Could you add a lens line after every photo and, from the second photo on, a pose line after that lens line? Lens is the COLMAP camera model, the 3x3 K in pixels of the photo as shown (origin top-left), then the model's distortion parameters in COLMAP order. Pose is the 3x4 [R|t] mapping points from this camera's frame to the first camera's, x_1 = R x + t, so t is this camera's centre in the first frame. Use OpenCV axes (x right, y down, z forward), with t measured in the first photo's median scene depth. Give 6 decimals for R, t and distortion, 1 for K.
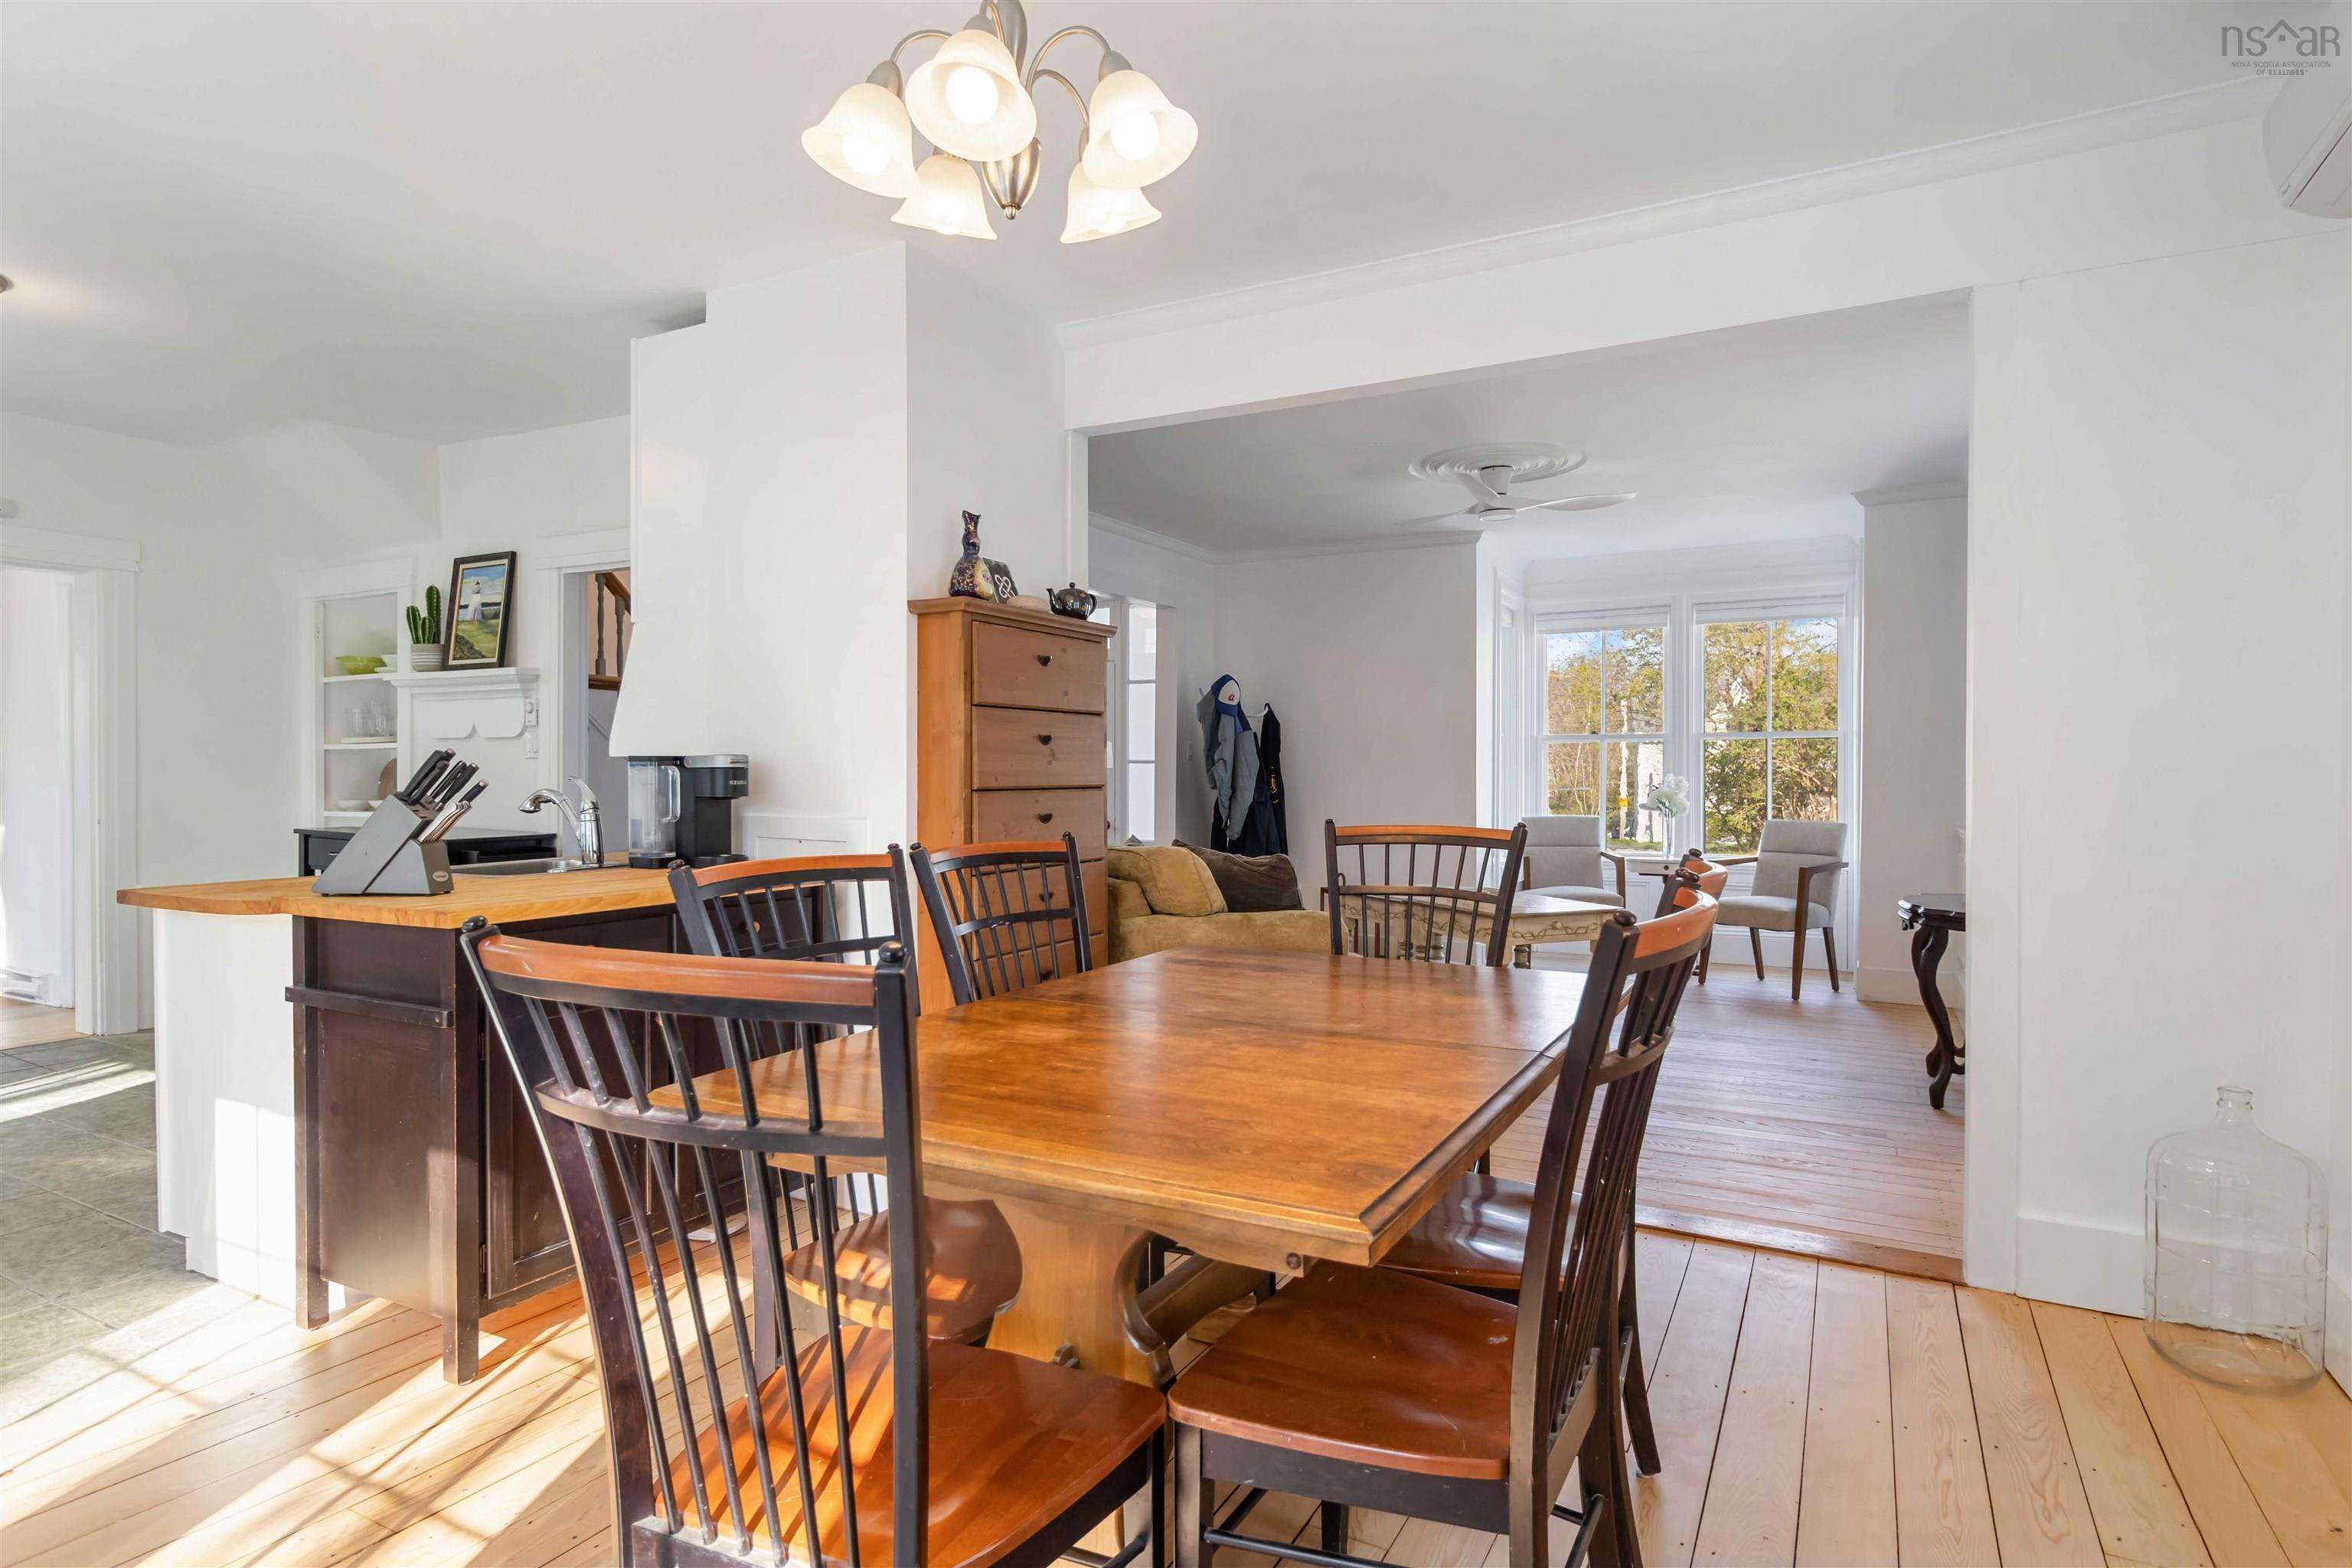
lens RADIAL K [[1278.8, 0, 1176.0], [0, 1278.8, 784.0], [0, 0, 1]] dist [0.000687, -0.000463]
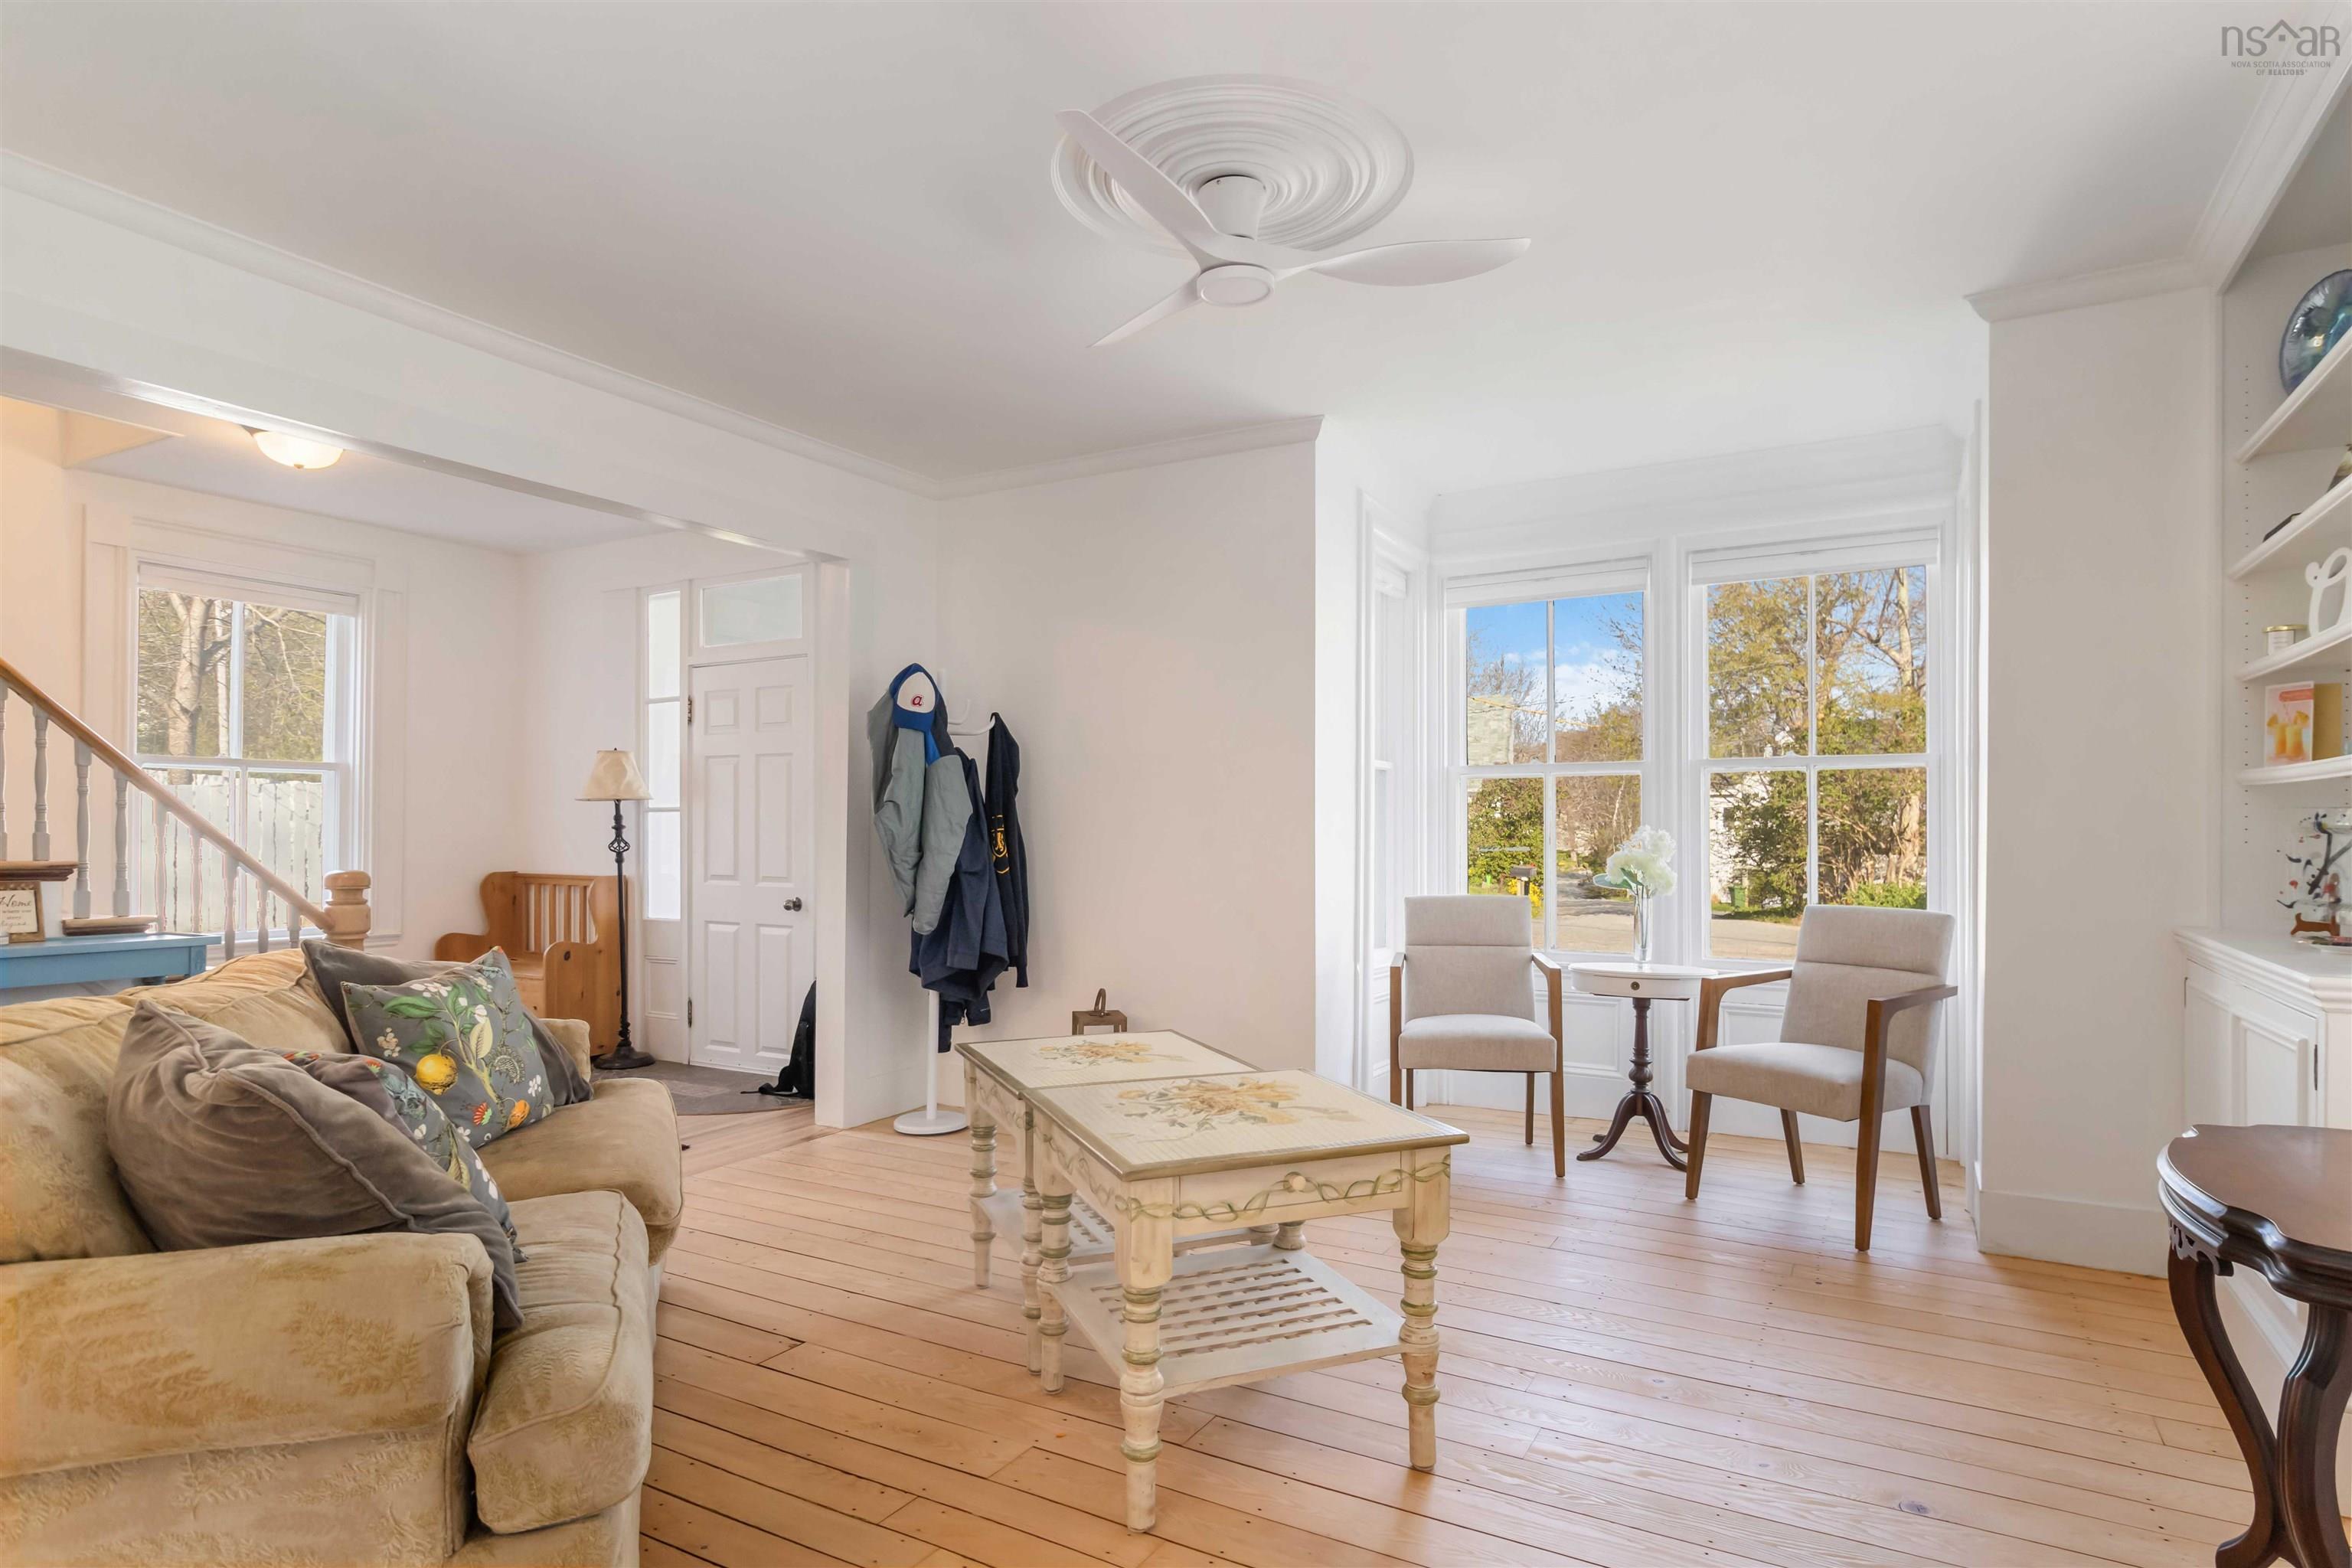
lens RADIAL K [[1272.7, 0, 1180.4], [0, 1272.7, 821.5], [0, 0, 1]] dist [0.002885, -0.000458]
pose [[0.999541, 0.001026, -0.030265, 0.188708], [-0.001415, 0.999917, -0.012841, -0.002272], [0.030249, 0.012878, 0.999459, 0.400197]]
